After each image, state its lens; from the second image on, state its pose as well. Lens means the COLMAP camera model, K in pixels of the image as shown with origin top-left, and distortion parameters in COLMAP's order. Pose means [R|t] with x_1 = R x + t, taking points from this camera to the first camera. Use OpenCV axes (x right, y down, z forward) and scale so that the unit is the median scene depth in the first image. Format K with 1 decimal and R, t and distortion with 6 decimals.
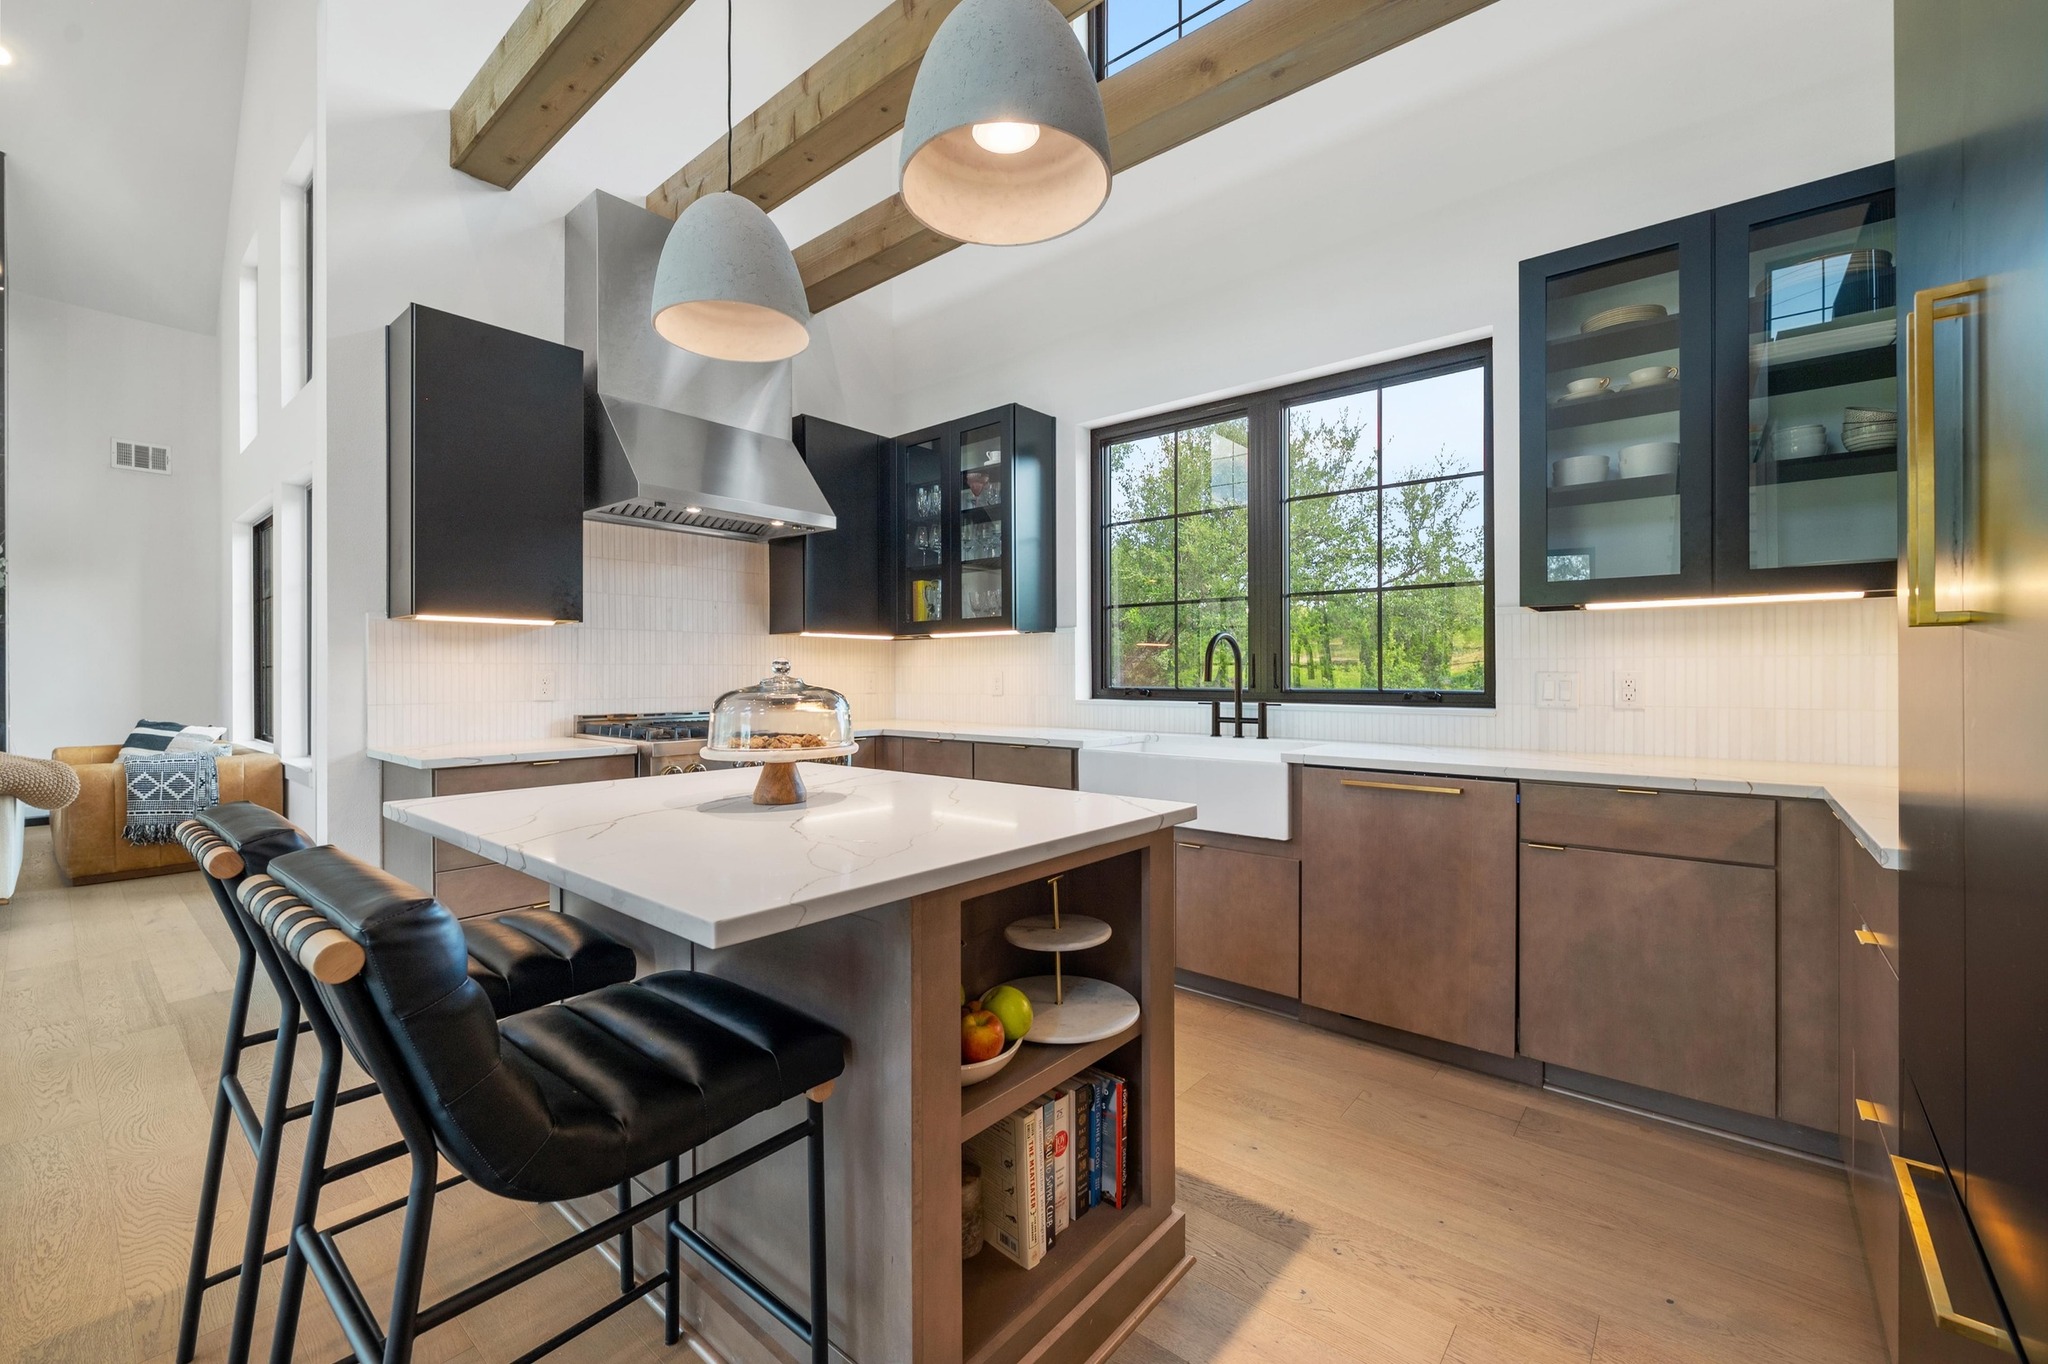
lens RADIAL K [[819.4, 0, 1037.1], [0, 819.4, 665.3], [0, 0, 1]] dist [-0.001649, -0.000006]
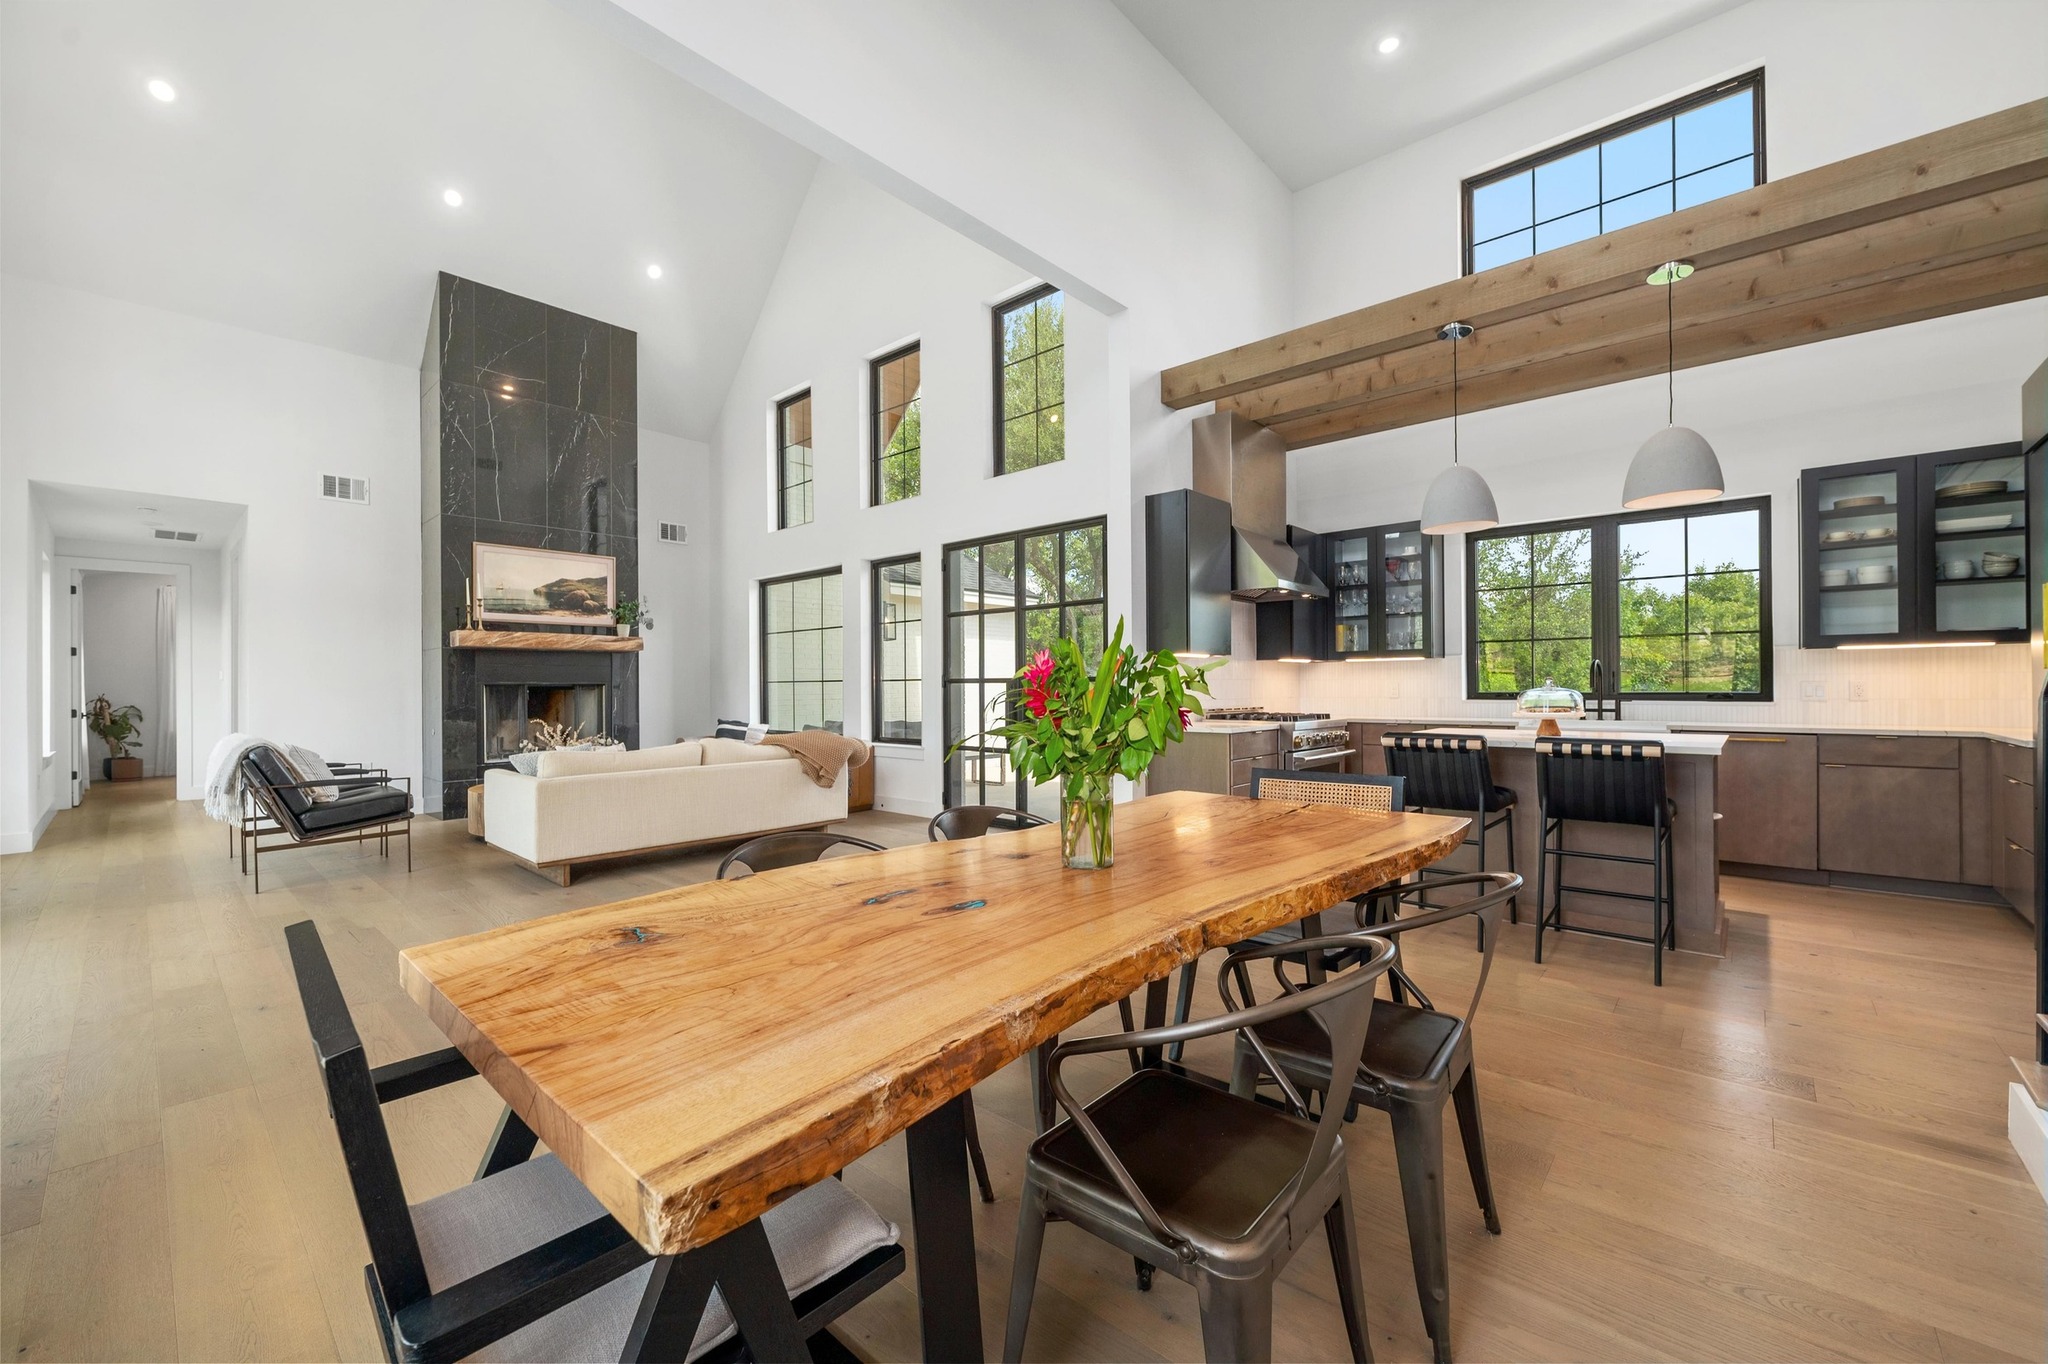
lens RADIAL K [[819.4, 0, 1014.7], [0, 819.4, 677.0], [0, 0, 1]] dist [-0.001649, -0.000006]
pose [[0.999122, -0.002802, -0.041804, -1.170245], [0.002648, 0.999990, -0.003731, 0.000728], [0.041814, 0.003617, 0.999119, -0.989569]]
